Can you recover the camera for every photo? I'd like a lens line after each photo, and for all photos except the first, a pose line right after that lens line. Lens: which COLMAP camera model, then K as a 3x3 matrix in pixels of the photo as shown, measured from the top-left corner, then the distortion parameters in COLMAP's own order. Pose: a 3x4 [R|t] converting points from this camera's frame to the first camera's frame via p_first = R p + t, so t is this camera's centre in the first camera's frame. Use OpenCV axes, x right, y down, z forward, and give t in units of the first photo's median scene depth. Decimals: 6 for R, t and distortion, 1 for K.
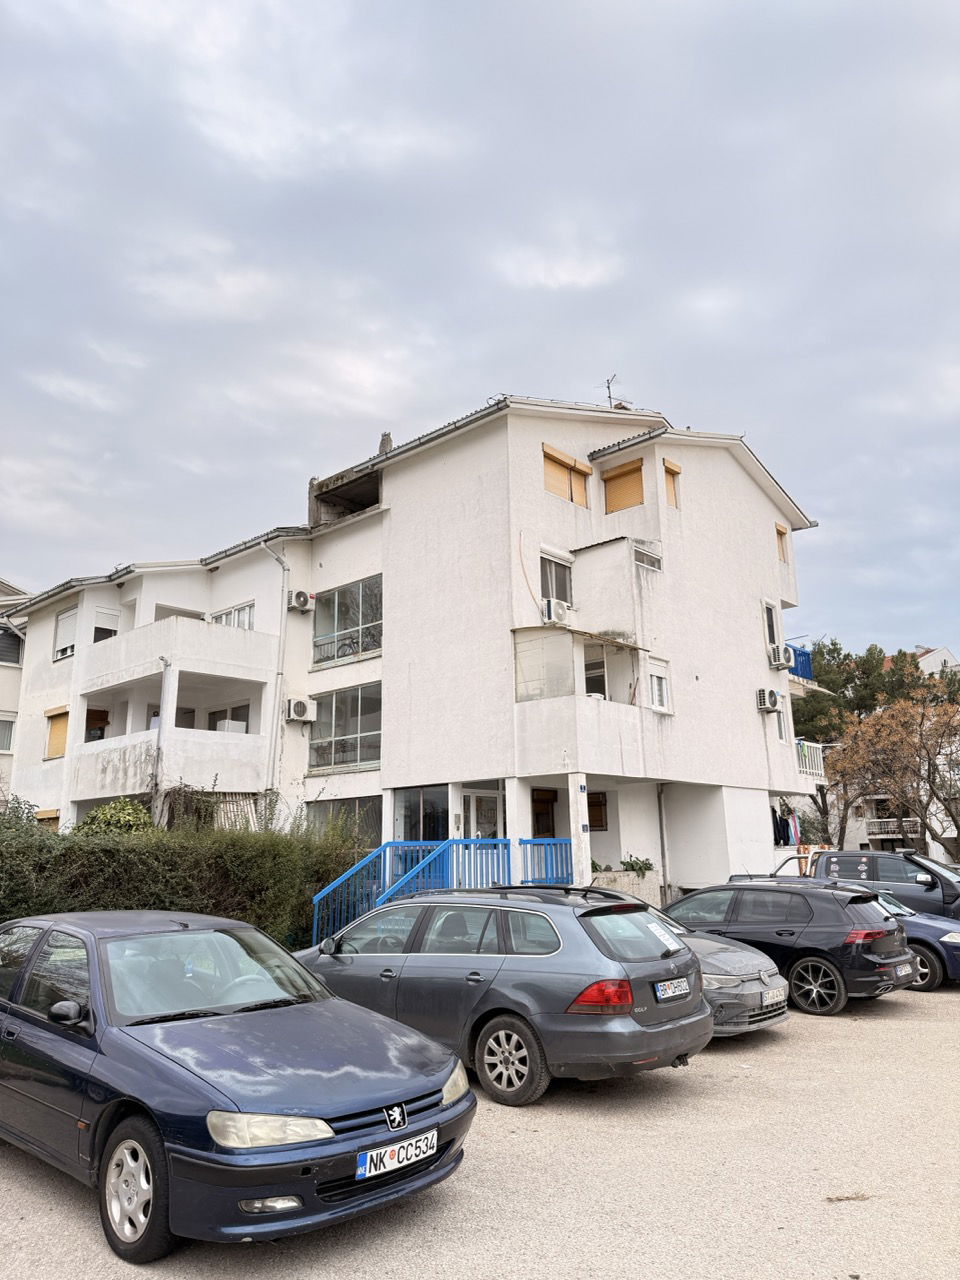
lens RADIAL K [[904.1, 0, 480.6], [0, 904.1, 636.2], [0, 0, 1]] dist [0.070721, -0.006716]
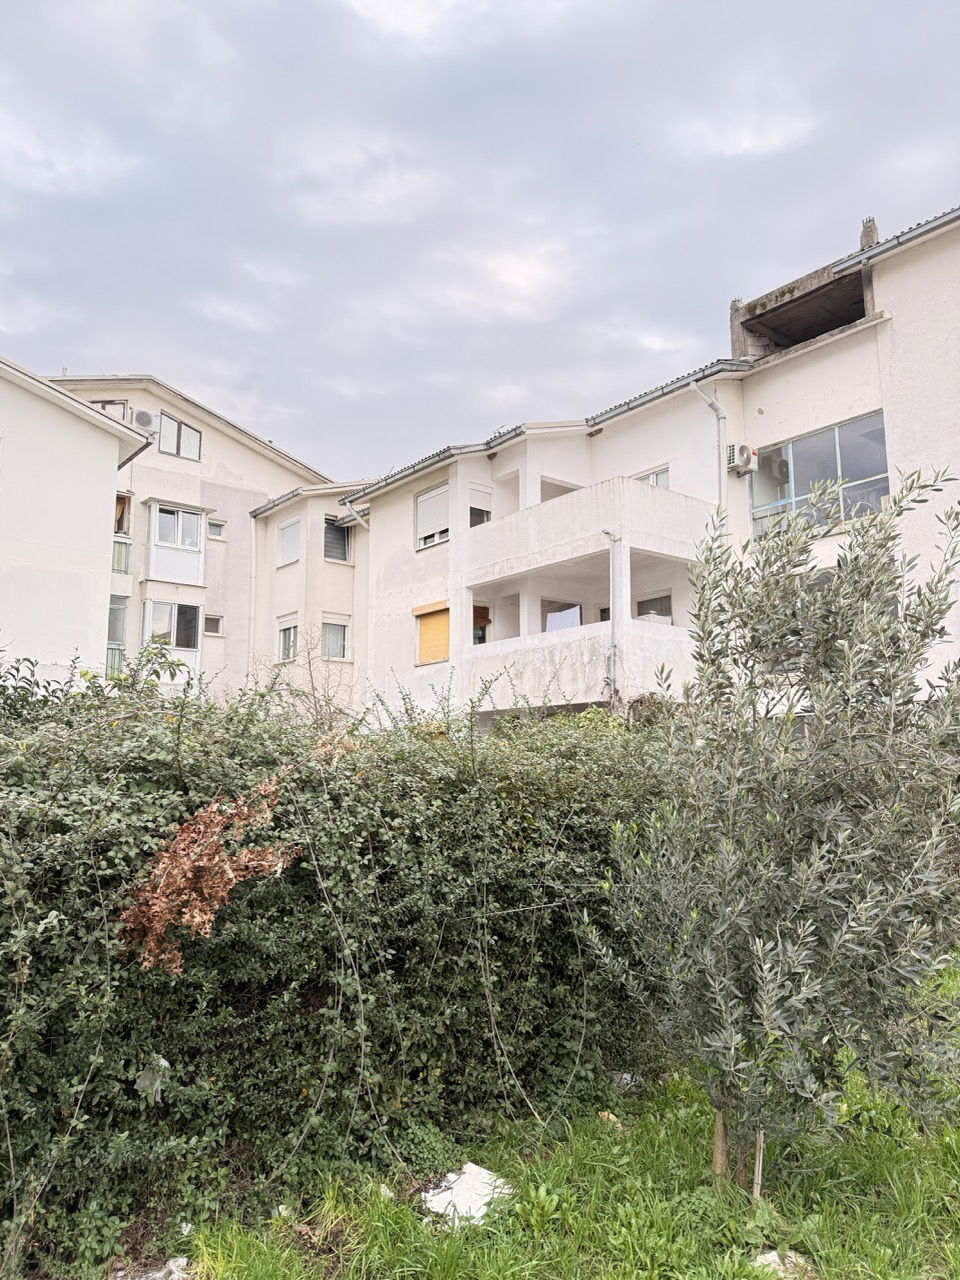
lens RADIAL K [[904.1, 0, 478.7], [0, 904.1, 644.1], [0, 0, 1]] dist [0.070721, -0.006716]
pose [[0.990996, -0.016117, -0.132915, -0.307653], [0.027946, 0.995762, 0.087618, 0.042159], [0.130939, -0.090544, 0.987247, 0.184823]]
